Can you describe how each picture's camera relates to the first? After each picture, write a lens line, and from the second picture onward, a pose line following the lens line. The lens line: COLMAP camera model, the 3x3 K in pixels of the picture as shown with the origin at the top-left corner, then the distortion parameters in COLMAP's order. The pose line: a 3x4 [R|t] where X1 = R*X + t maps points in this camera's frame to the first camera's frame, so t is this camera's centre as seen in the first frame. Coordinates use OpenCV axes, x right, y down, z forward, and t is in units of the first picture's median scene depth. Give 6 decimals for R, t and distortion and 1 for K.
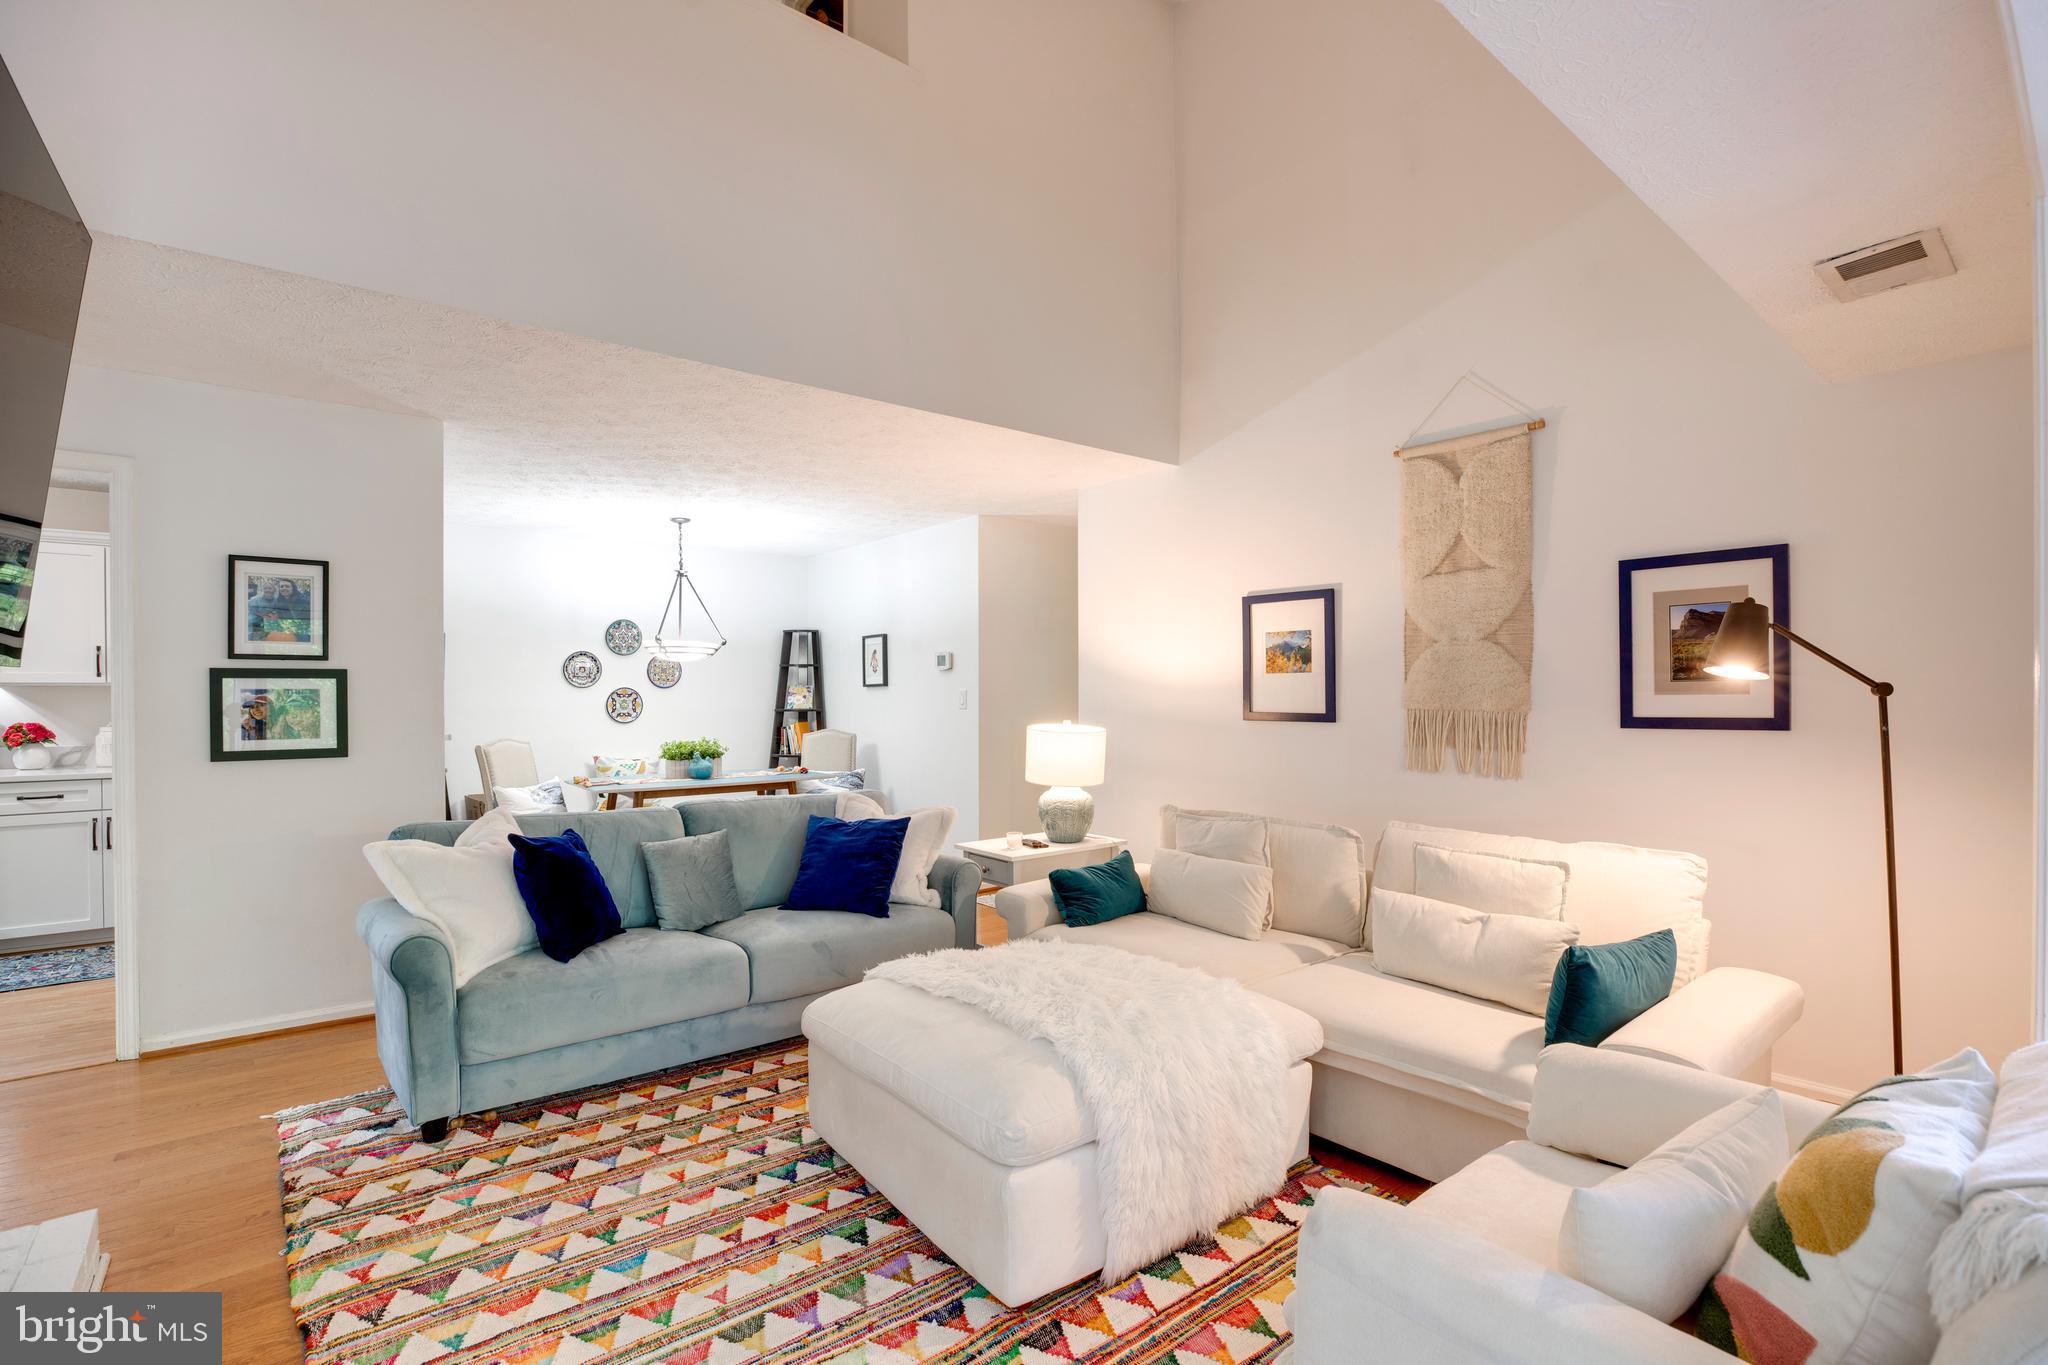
lens RADIAL K [[948.0, 0, 1026.0], [0, 948.0, 699.4], [0, 0, 1]] dist [-0.047933, 0.015150]
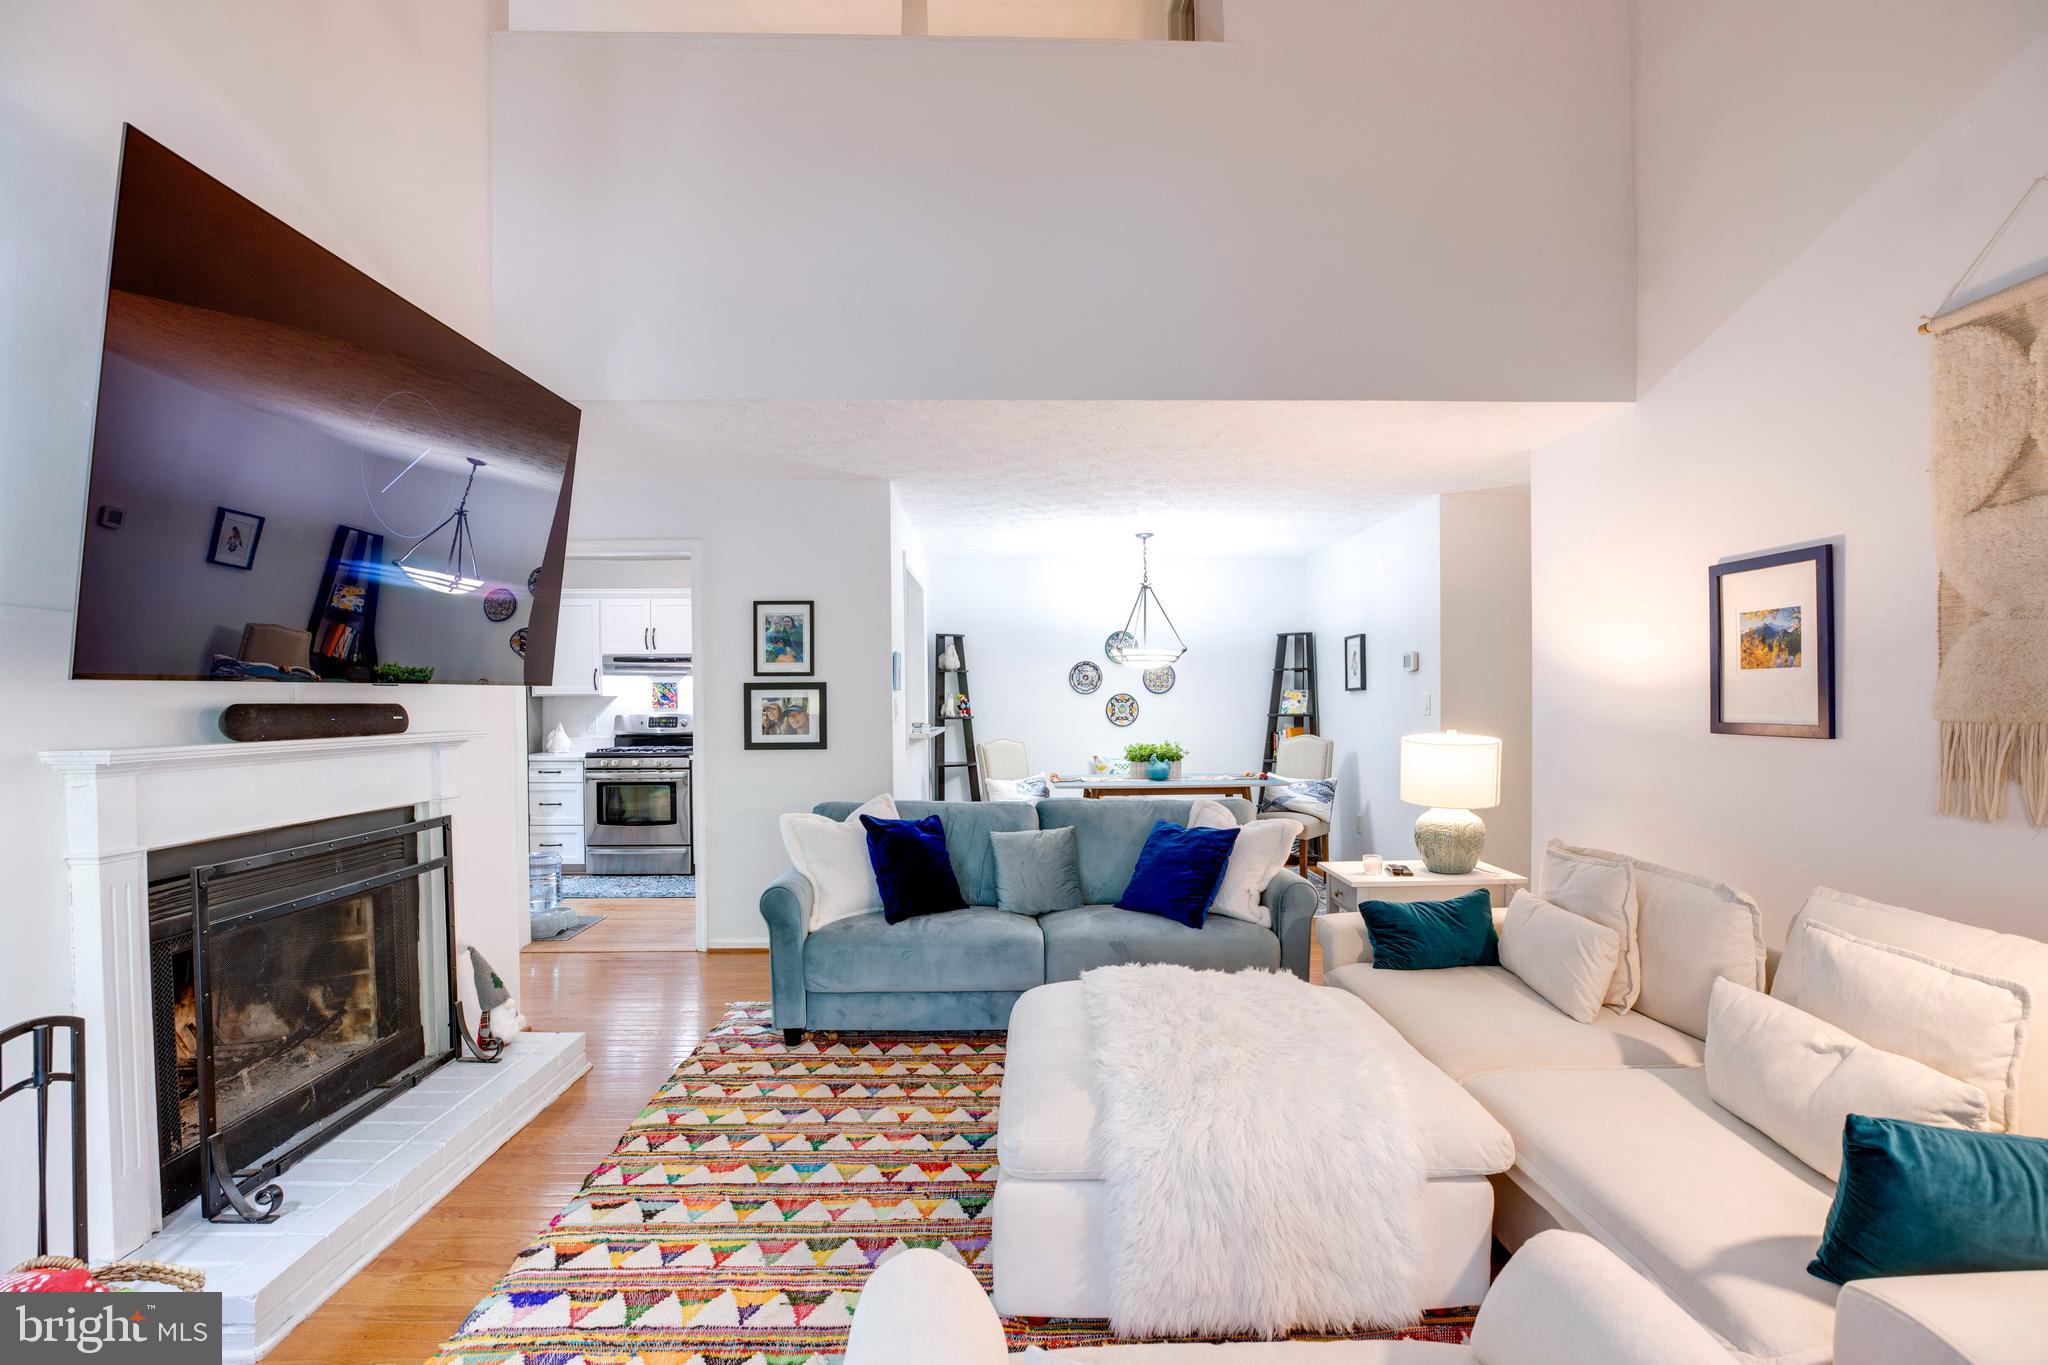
lens RADIAL K [[956.3, 0, 1022.9], [0, 956.3, 714.5], [0, 0, 1]] dist [-0.043848, 0.011558]
pose [[0.784484, 0.006323, -0.620117, 0.339180], [0.000930, 0.999935, 0.011373, -0.002238], [0.620149, -0.009499, 0.784427, 0.121738]]
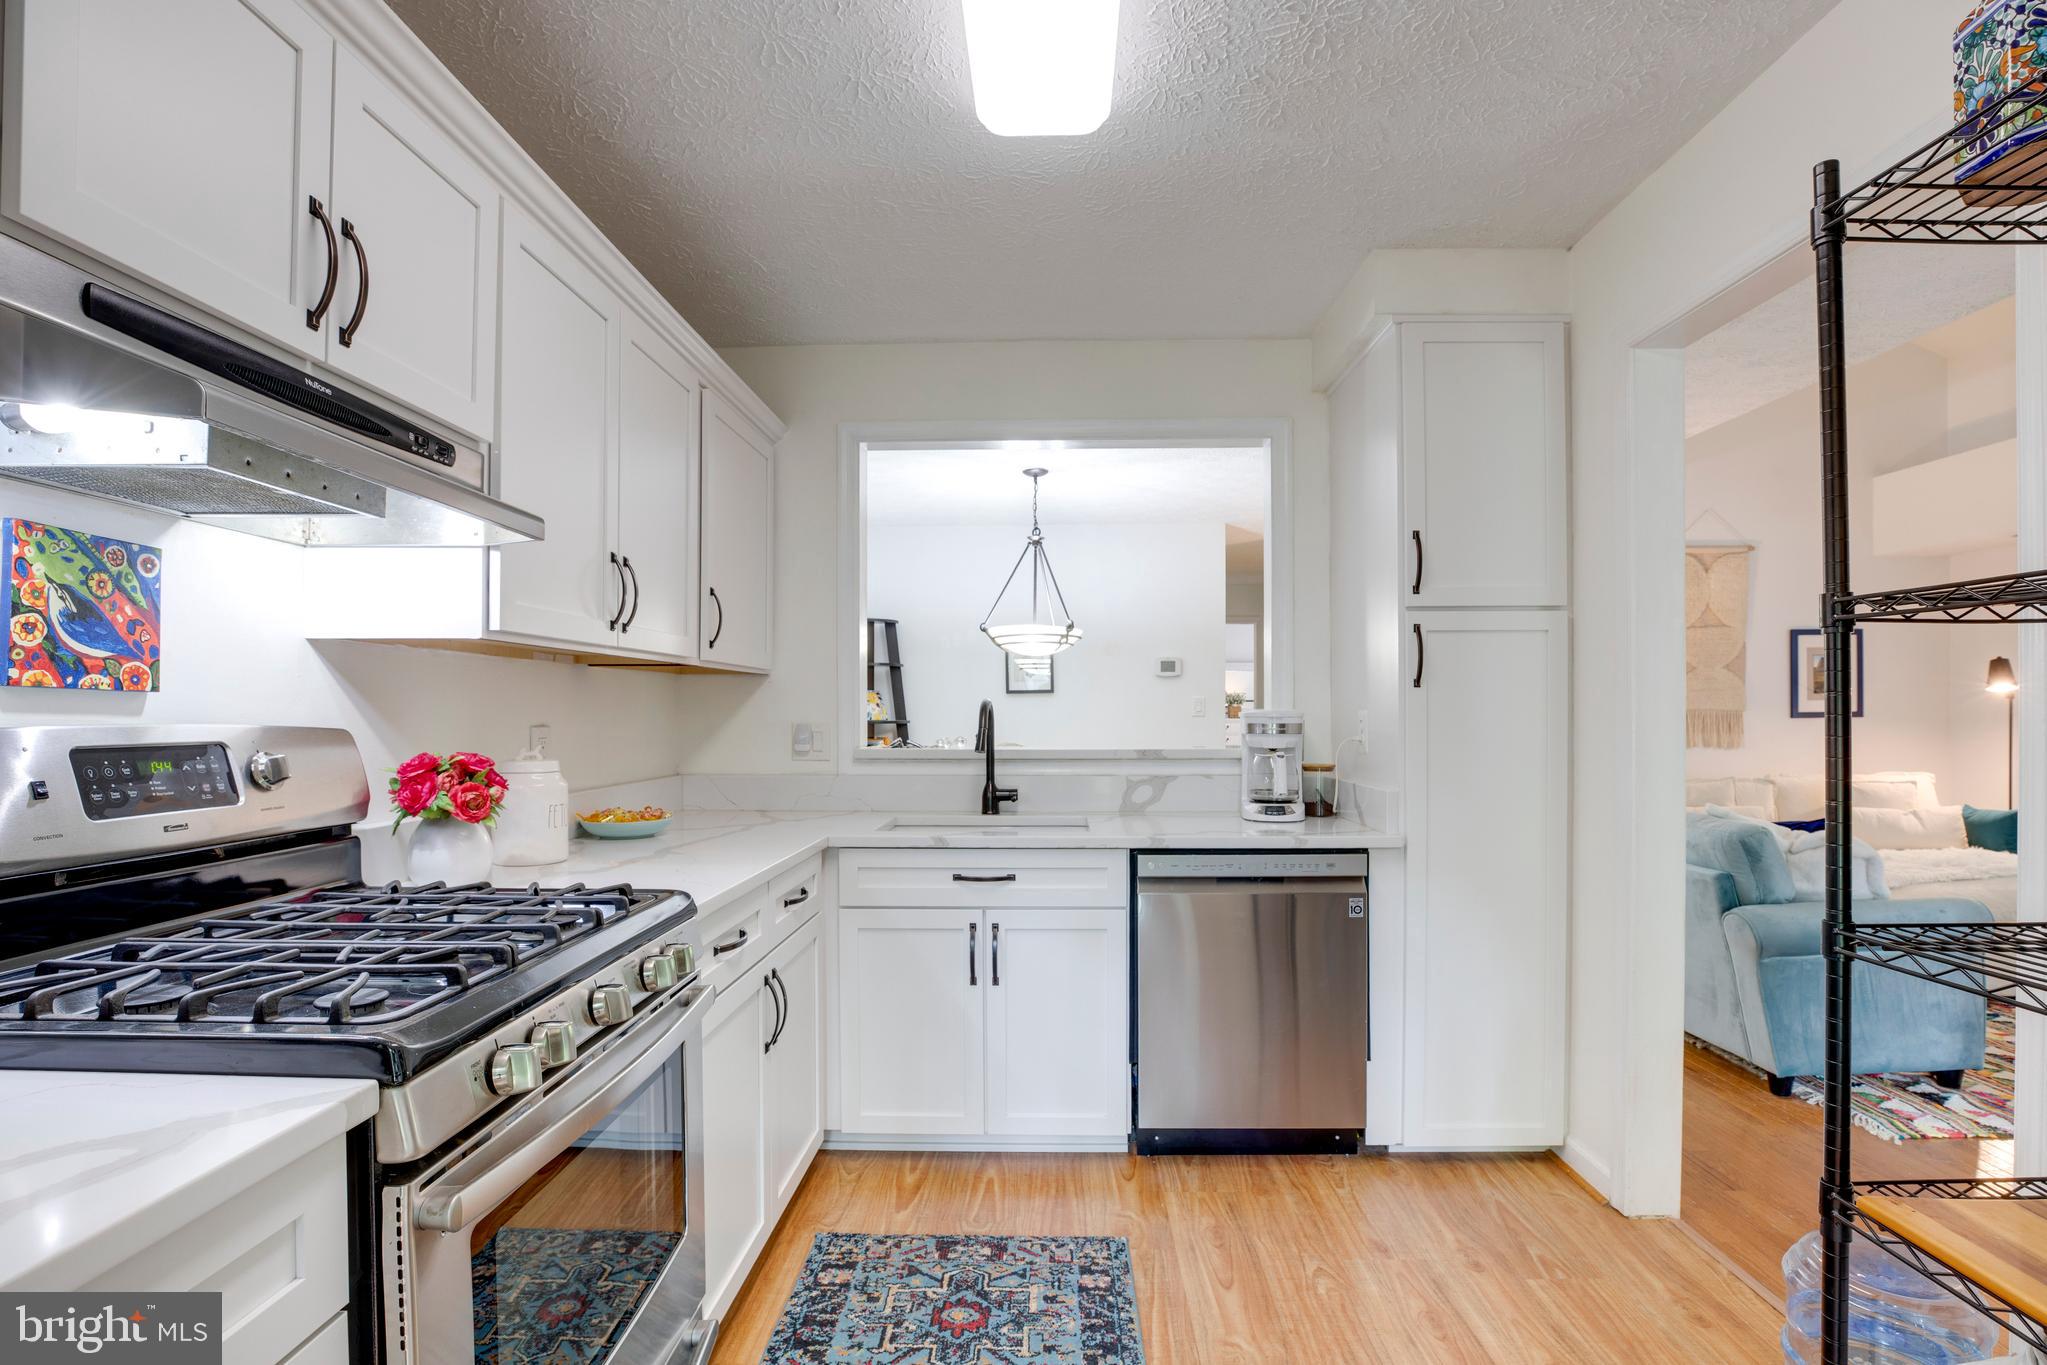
lens RADIAL K [[970.7, 0, 1041.4], [0, 970.7, 706.5], [0, 0, 1]] dist [-0.042726, 0.013088]
pose [[0.653182, 0.004253, 0.757189, -1.681562], [0.005393, 0.999933, -0.010269, 0.017239], [-0.757182, 0.010791, 0.653115, 0.840125]]
